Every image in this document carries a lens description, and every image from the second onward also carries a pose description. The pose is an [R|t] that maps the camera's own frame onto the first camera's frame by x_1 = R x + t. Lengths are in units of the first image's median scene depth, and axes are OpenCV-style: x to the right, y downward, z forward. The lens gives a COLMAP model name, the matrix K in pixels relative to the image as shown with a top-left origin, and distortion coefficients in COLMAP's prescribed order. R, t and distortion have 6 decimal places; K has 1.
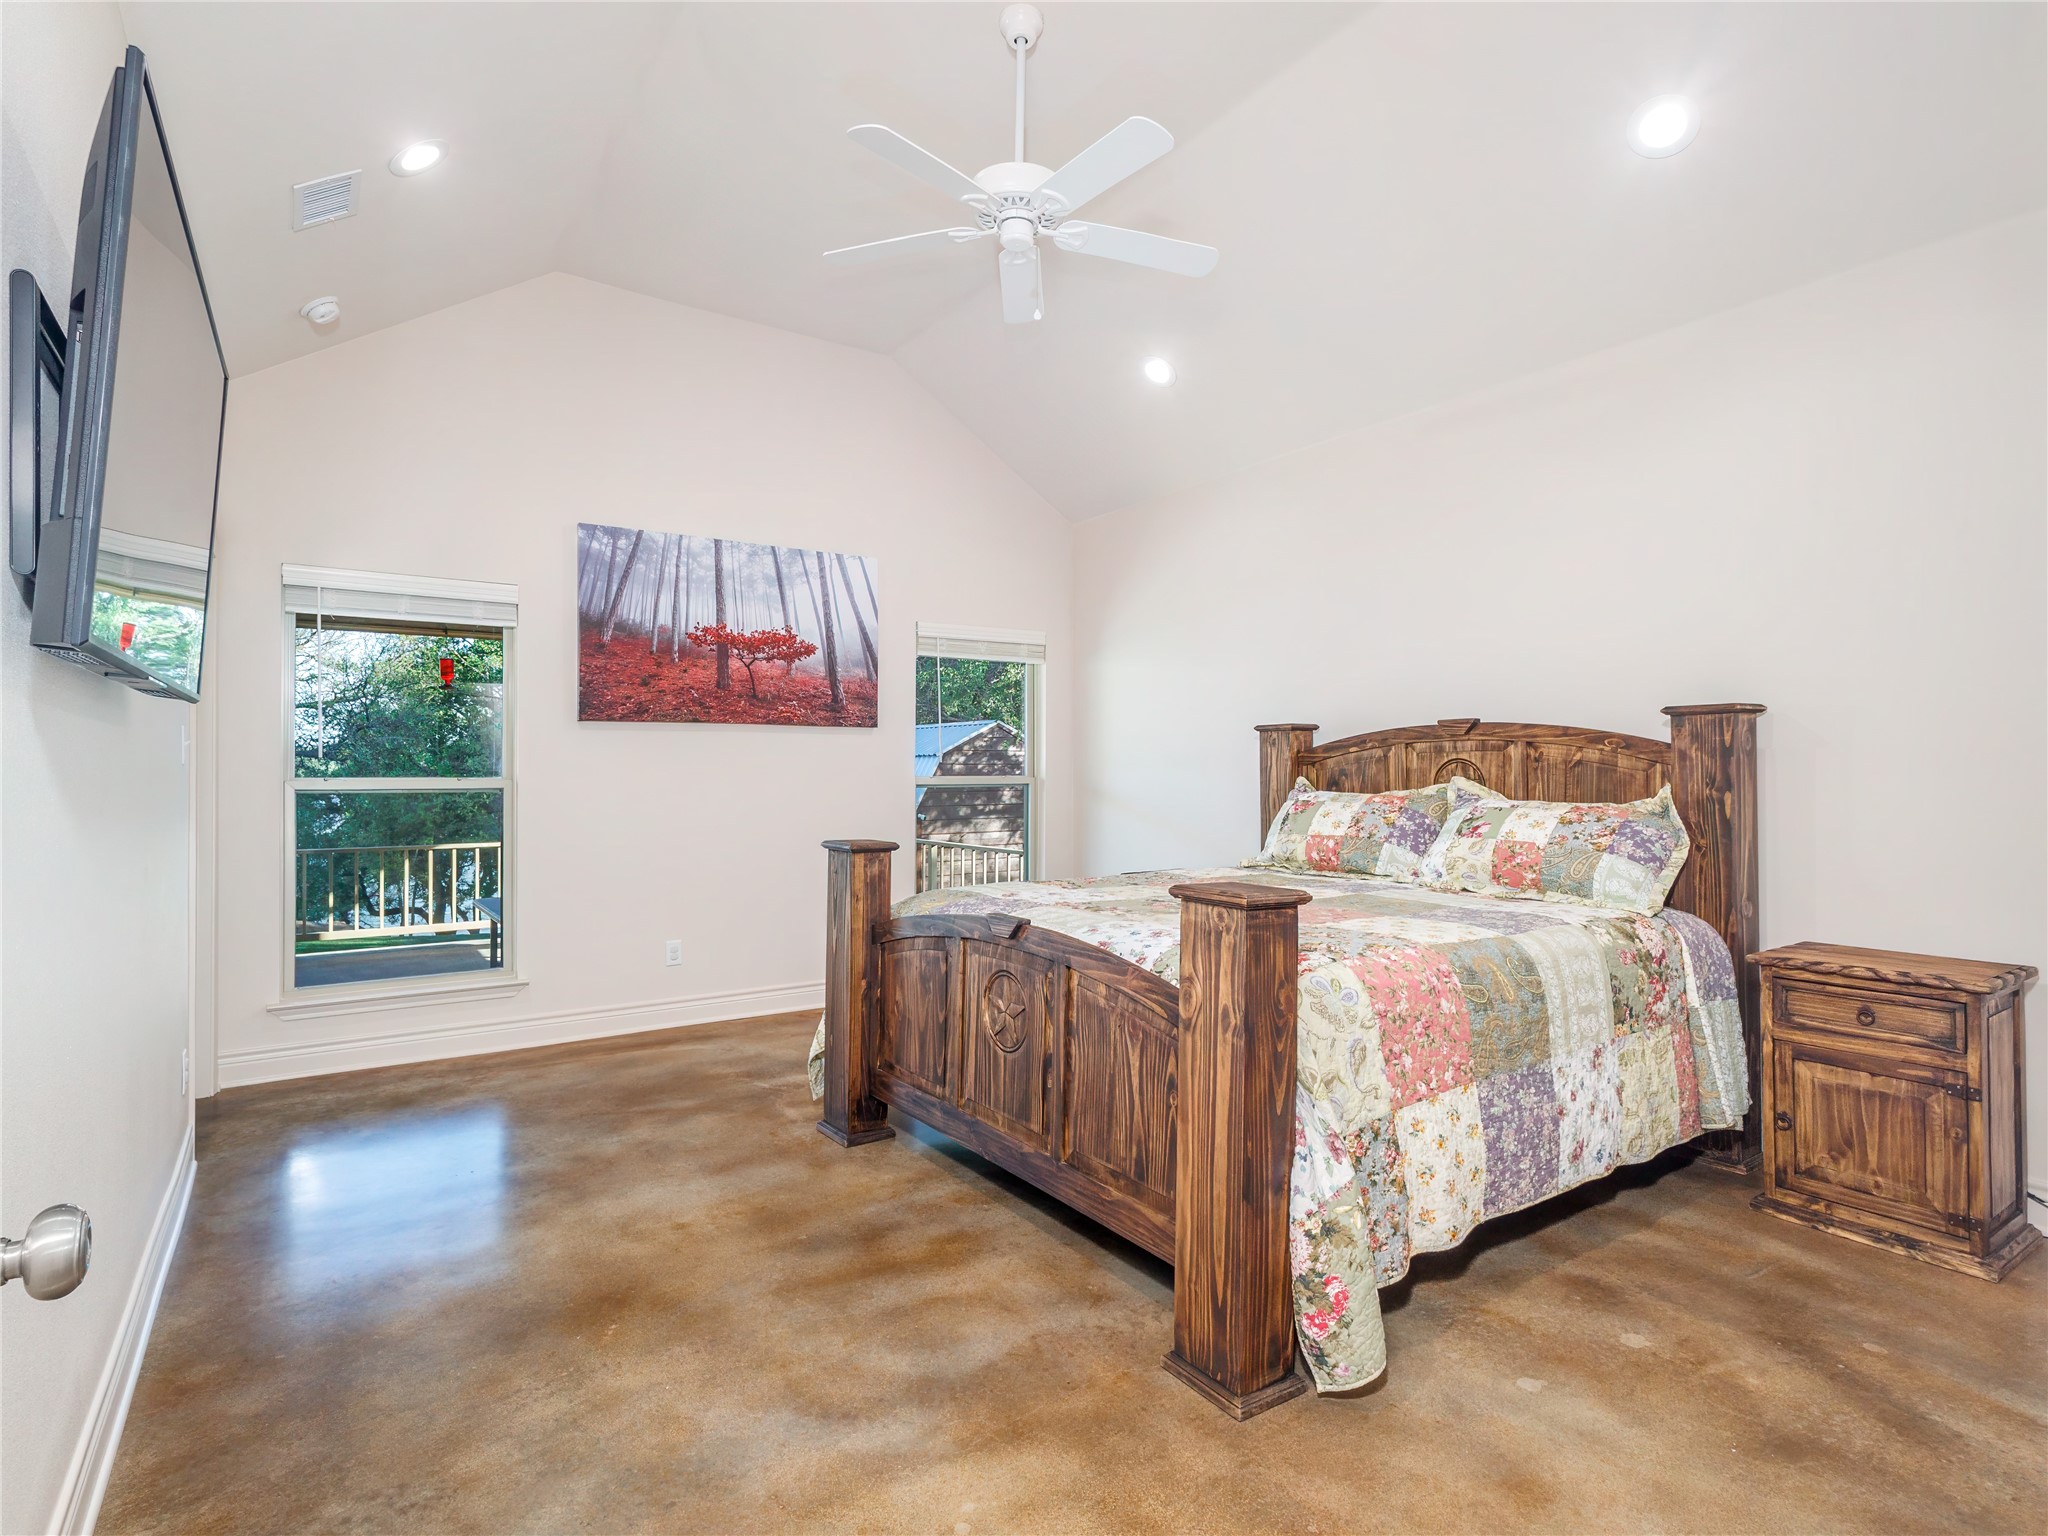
lens RADIAL K [[1057.5, 0, 1021.3], [0, 1057.5, 766.4], [0, 0, 1]] dist [-0.000071, 0.000058]
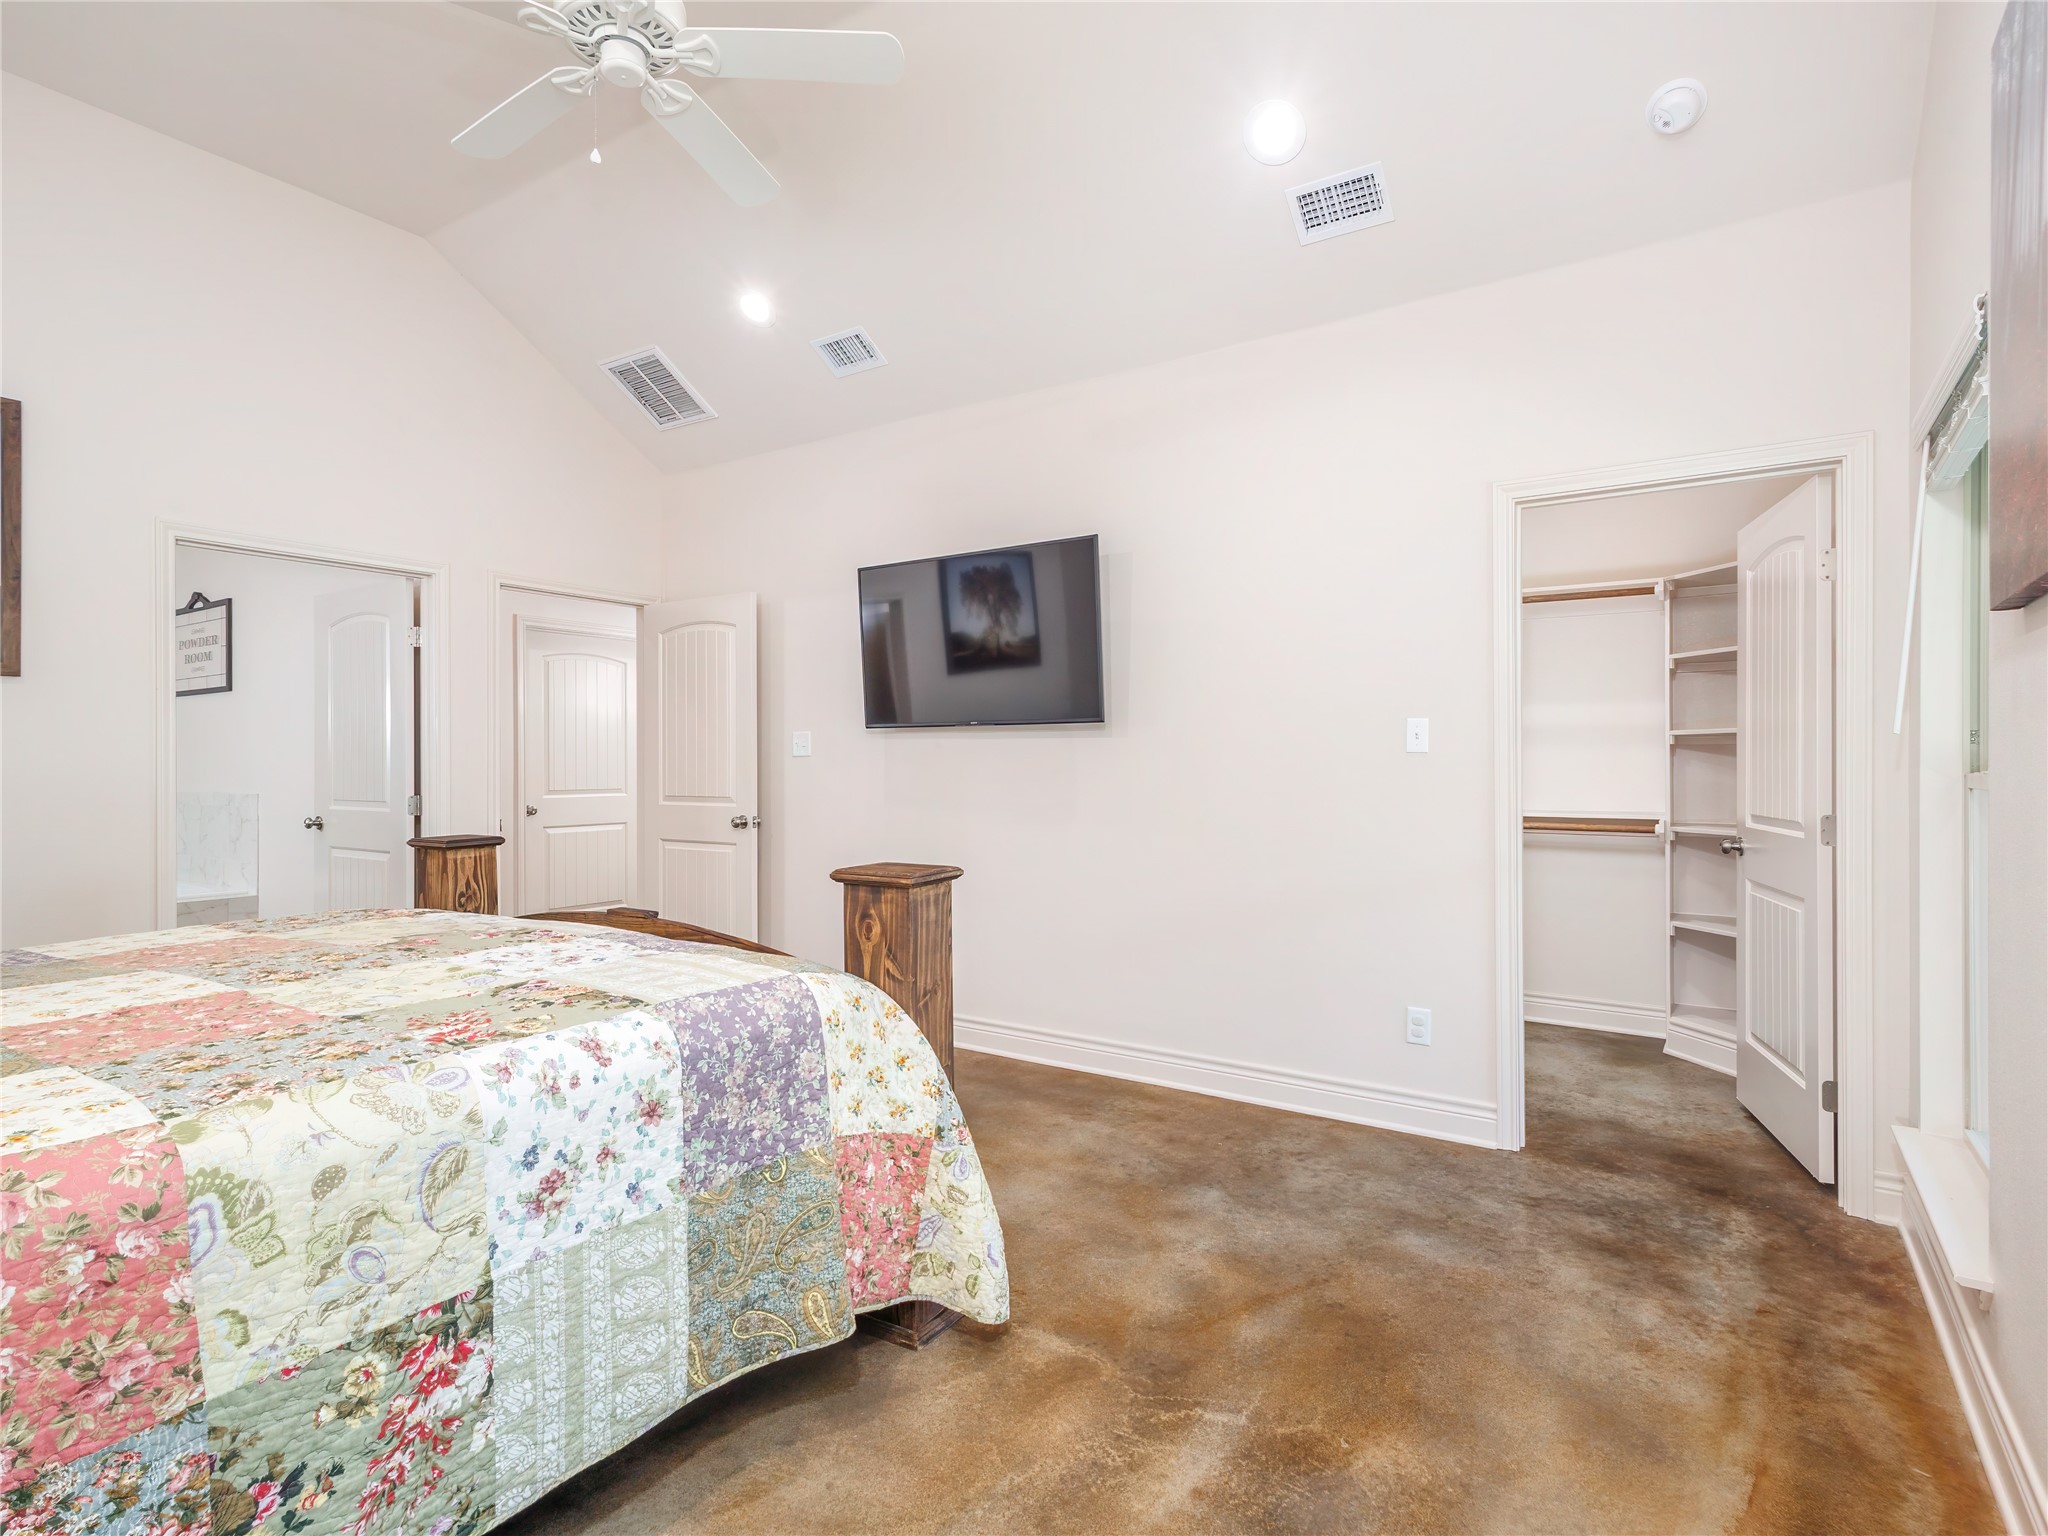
lens RADIAL K [[1057.5, 0, 1022.6], [0, 1057.5, 764.4], [0, 0, 1]] dist [-0.000071, 0.000058]
pose [[-0.924491, 0.001219, -0.381203, 0.018168], [0.002630, 0.999991, -0.003182, 0.009486], [0.381196, -0.003944, -0.924486, 1.417505]]
